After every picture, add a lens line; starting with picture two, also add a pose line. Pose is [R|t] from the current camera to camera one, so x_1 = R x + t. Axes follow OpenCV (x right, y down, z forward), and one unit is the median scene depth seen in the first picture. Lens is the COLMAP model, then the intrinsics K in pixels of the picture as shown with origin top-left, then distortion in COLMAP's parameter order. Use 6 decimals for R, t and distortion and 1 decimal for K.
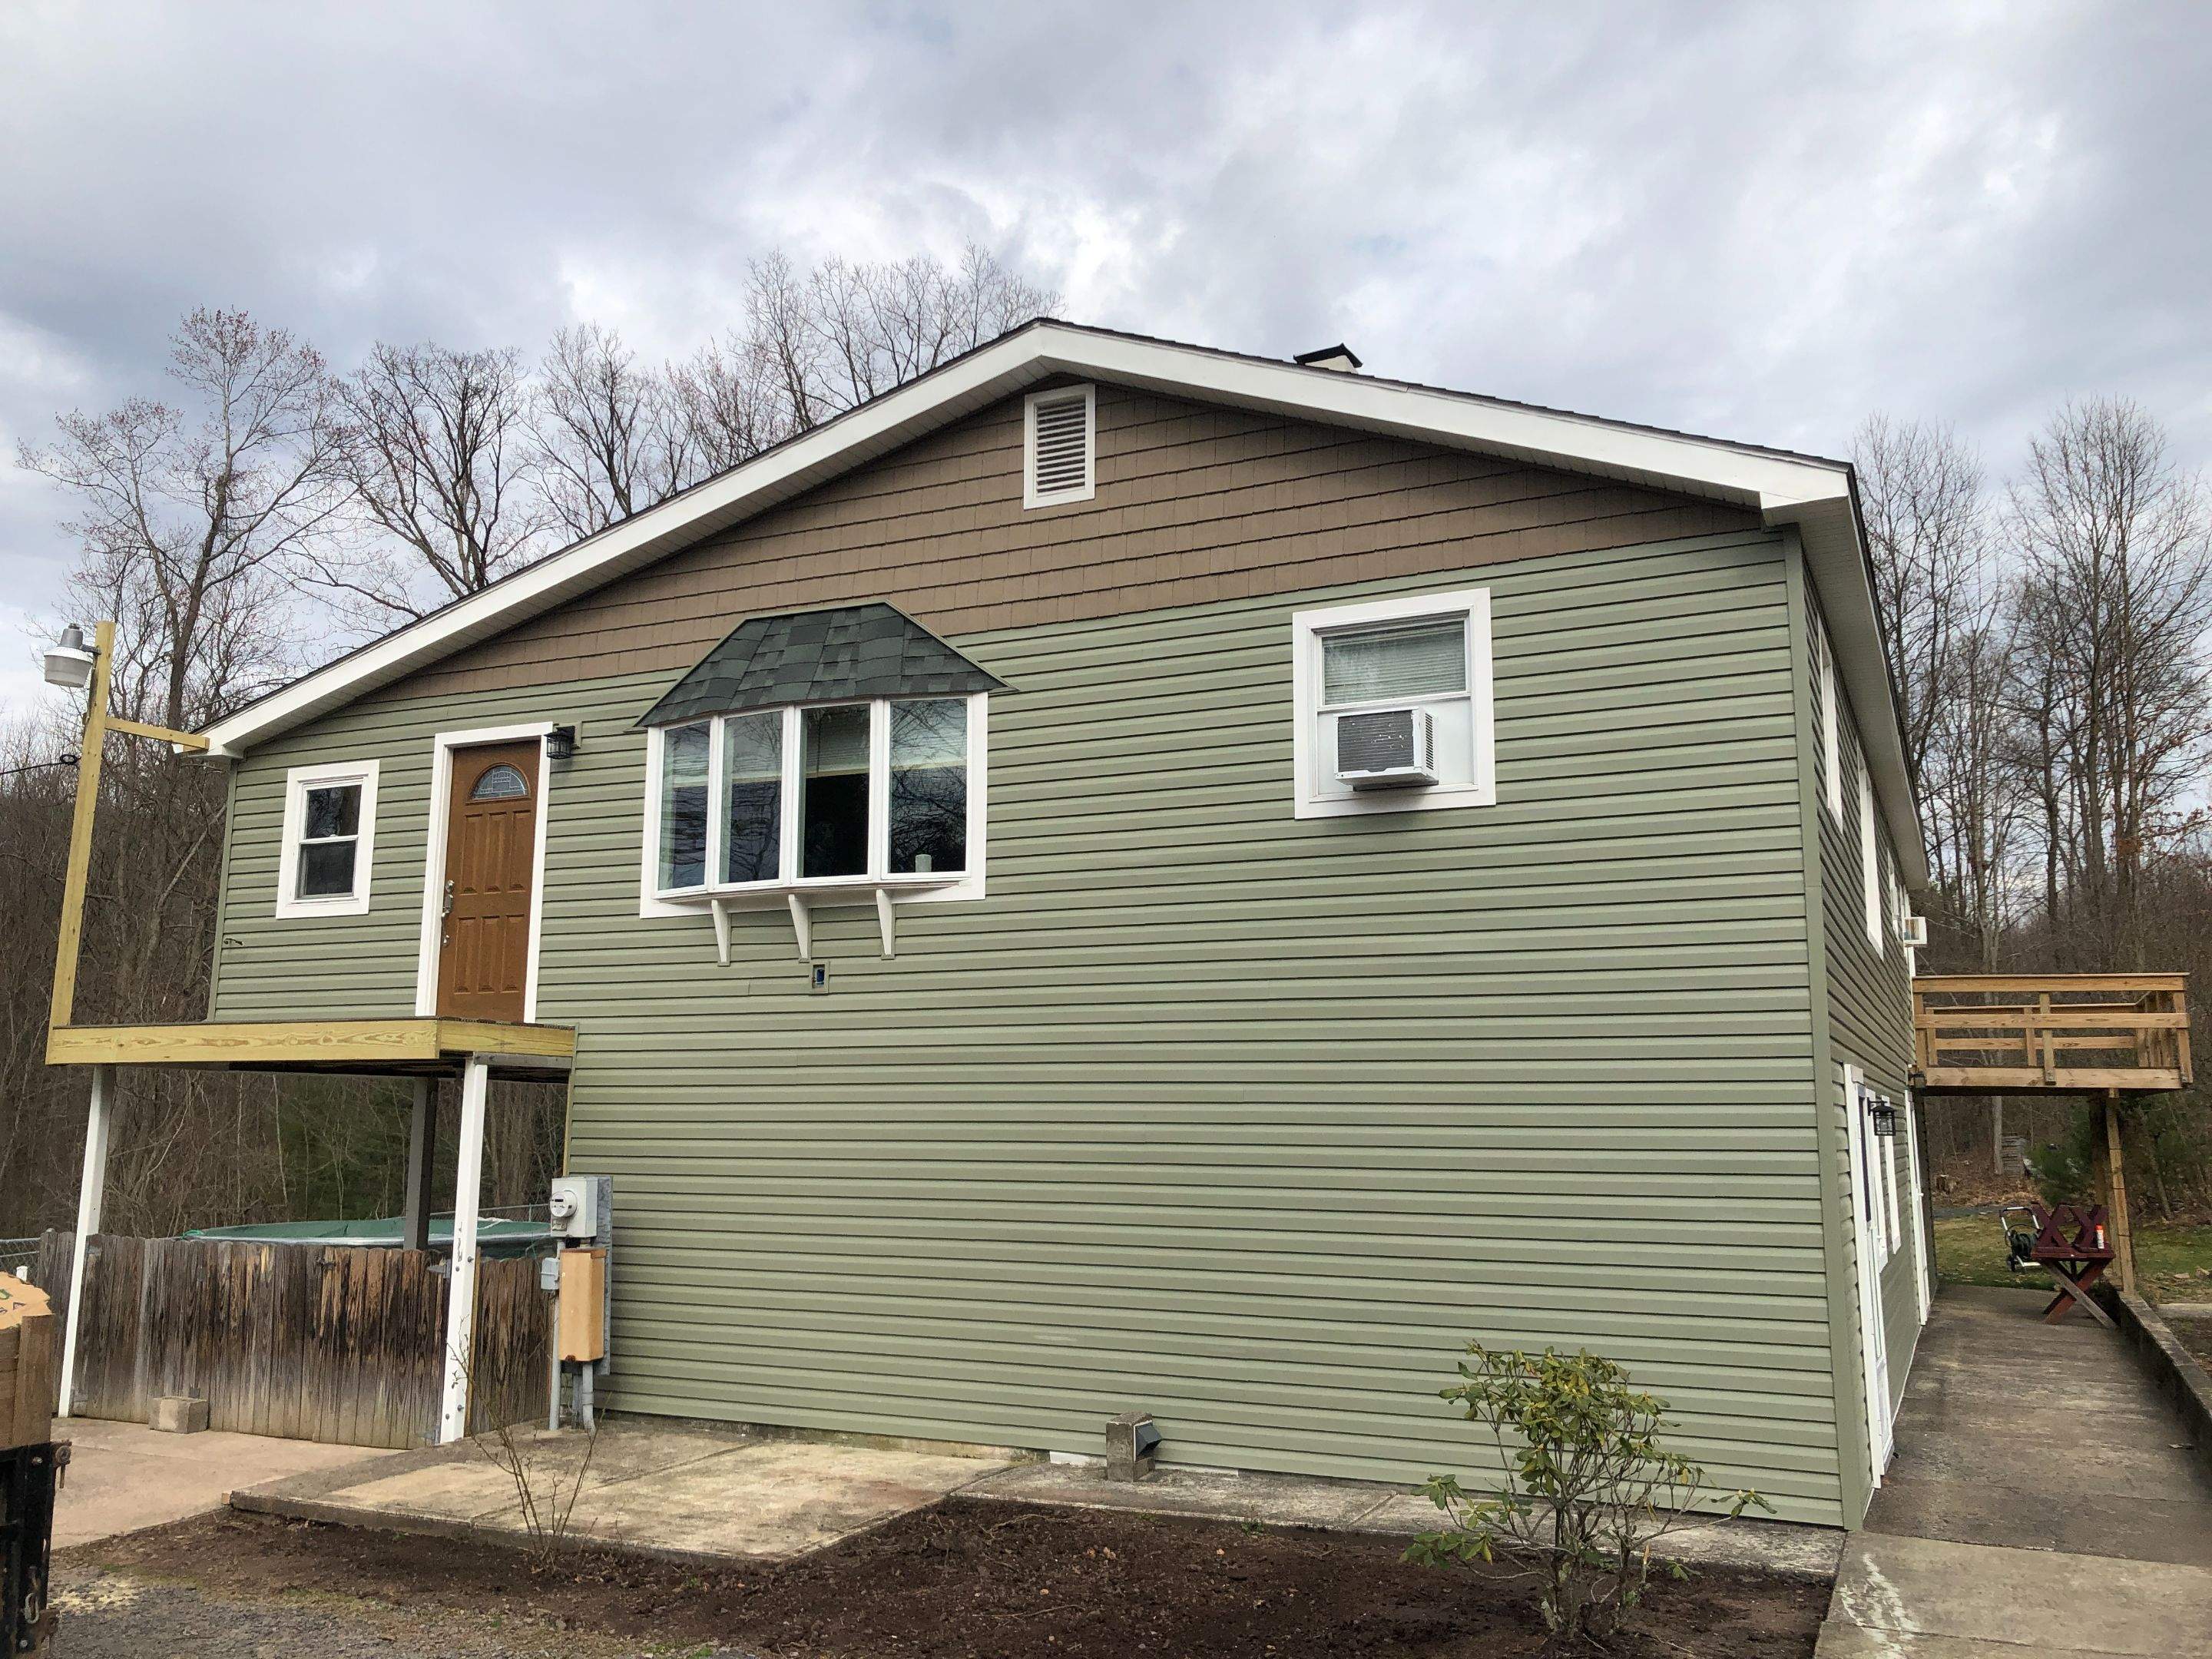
lens RADIAL K [[1753.9, 0, 1118.6], [0, 1753.9, 835.5], [0, 0, 1]] dist [0.060064, -0.067374]
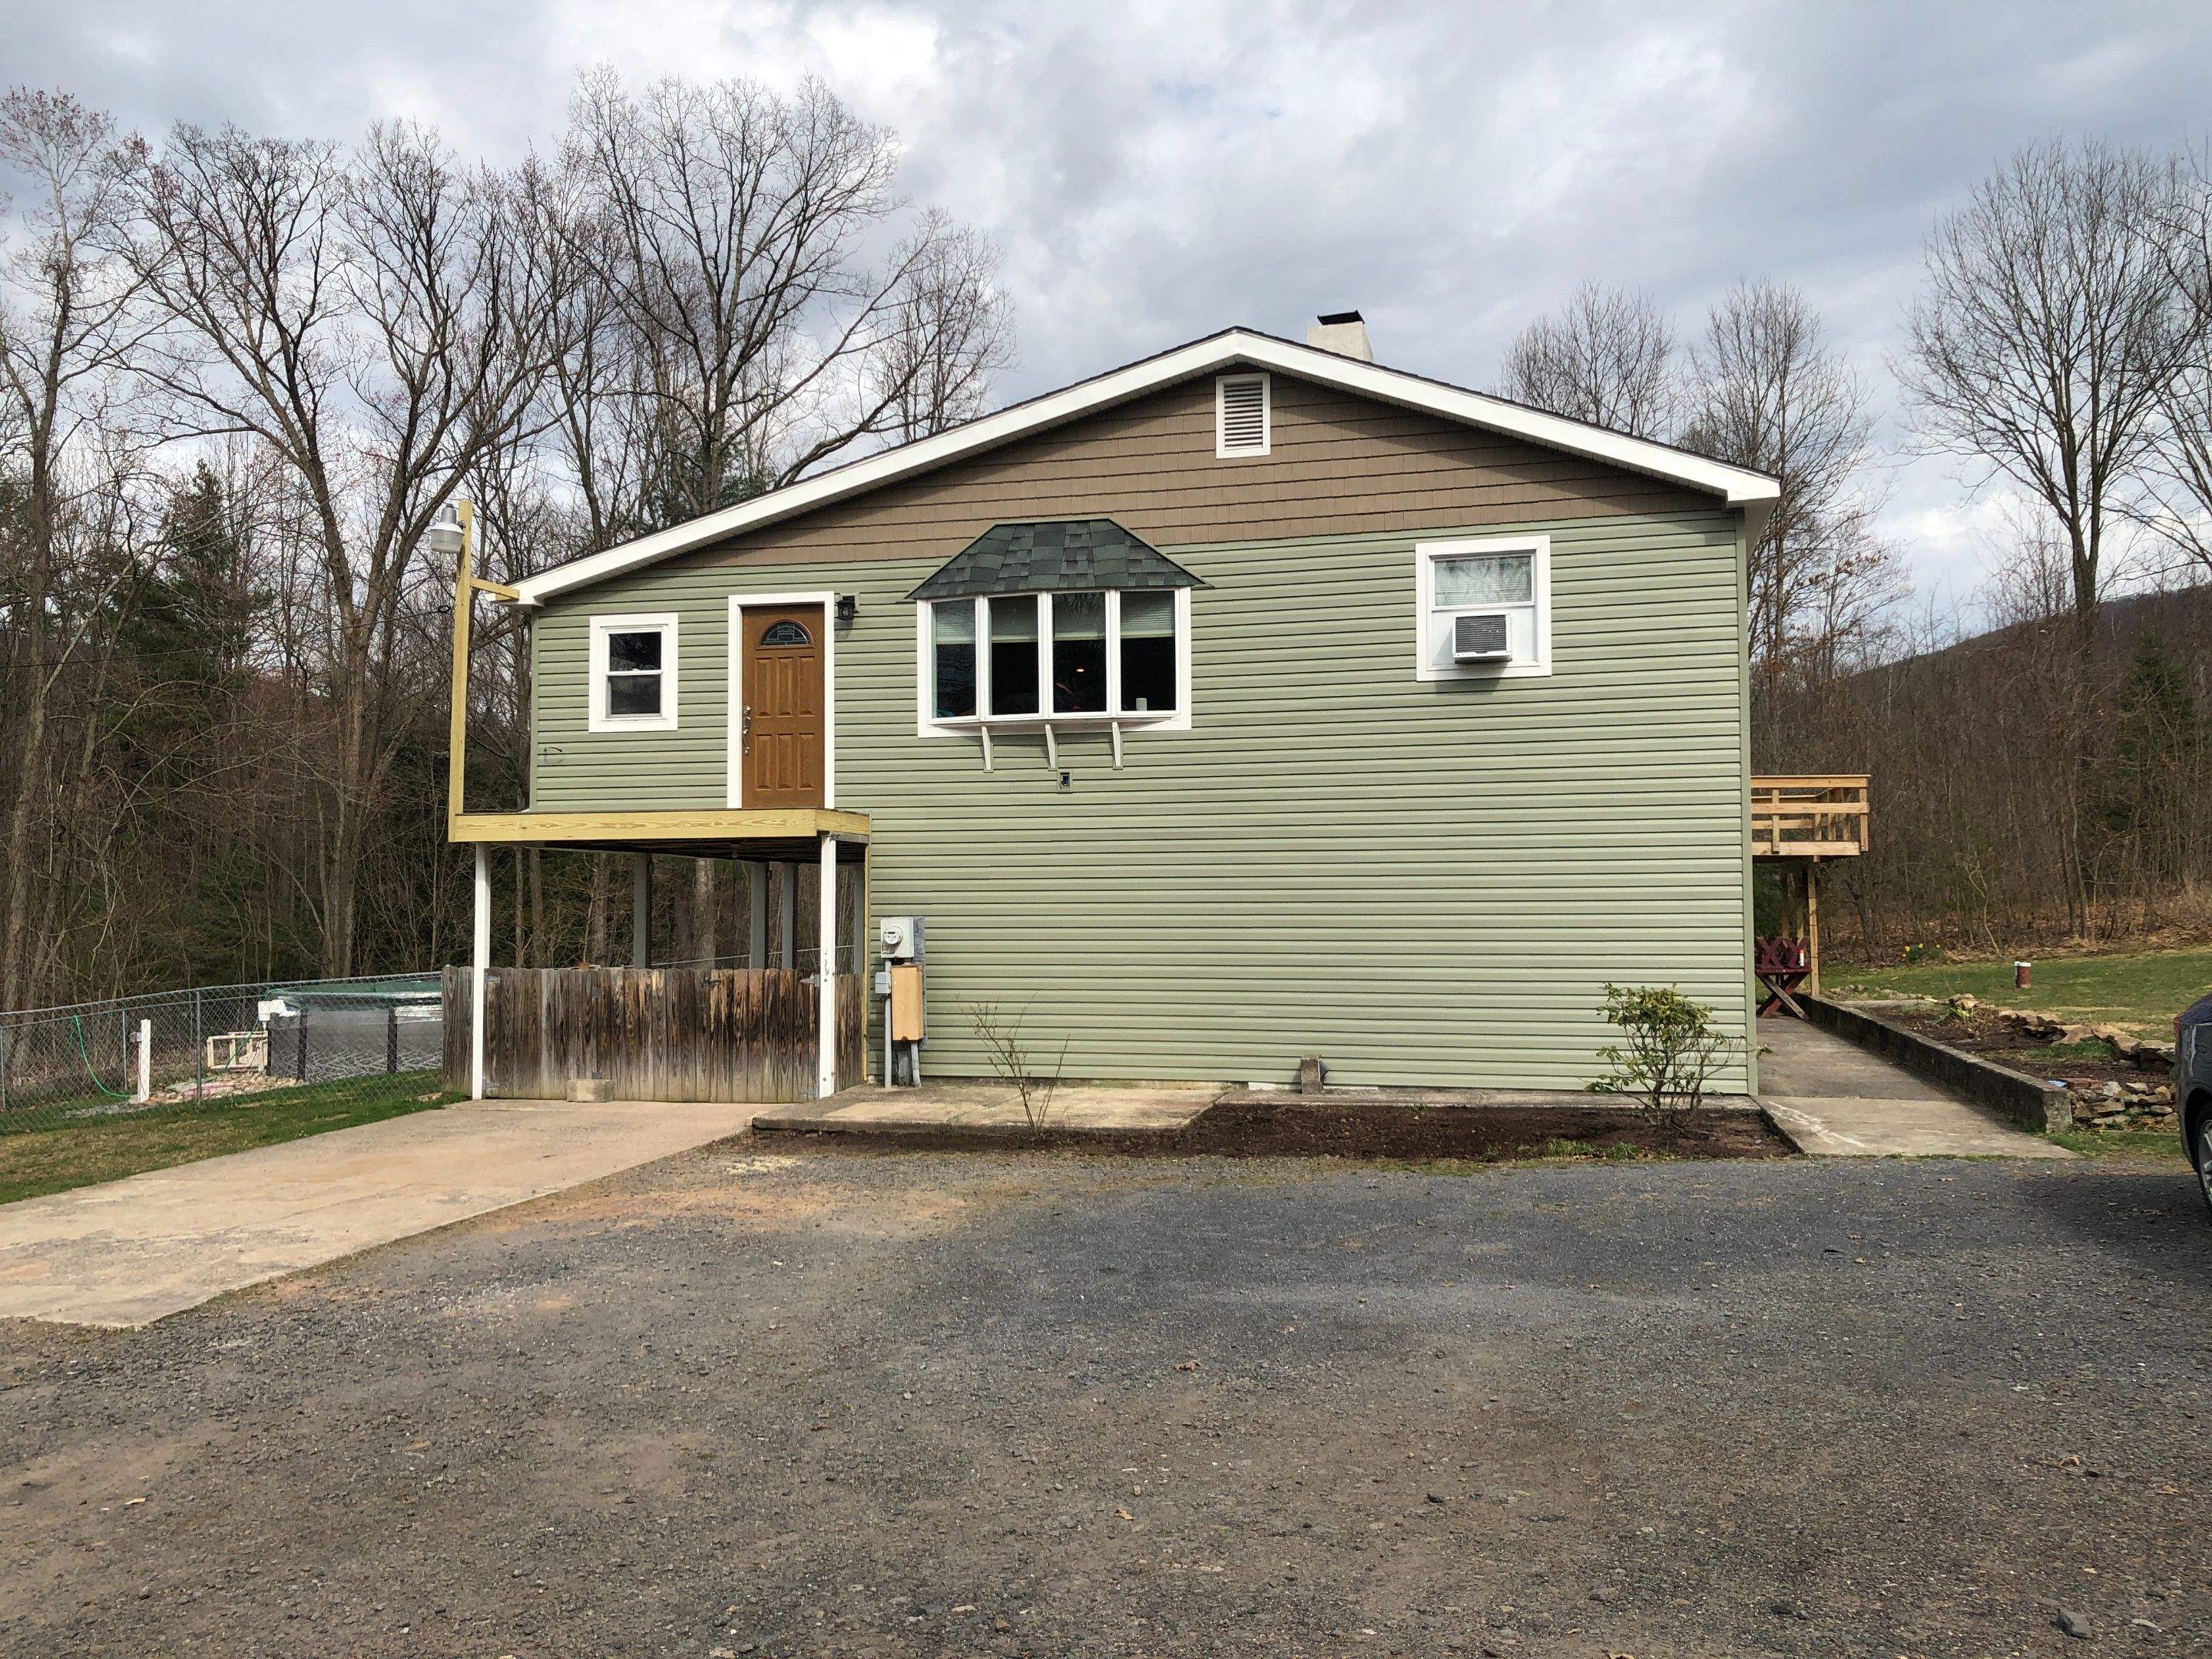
lens RADIAL K [[1753.9, 0, 1107.6], [0, 1753.9, 824.2], [0, 0, 1]] dist [0.060064, -0.067374]
pose [[0.982145, -0.002354, 0.188111, -0.393026], [-0.018975, 0.993582, 0.111508, -0.044148], [-0.187166, -0.113086, 0.975797, -0.405602]]
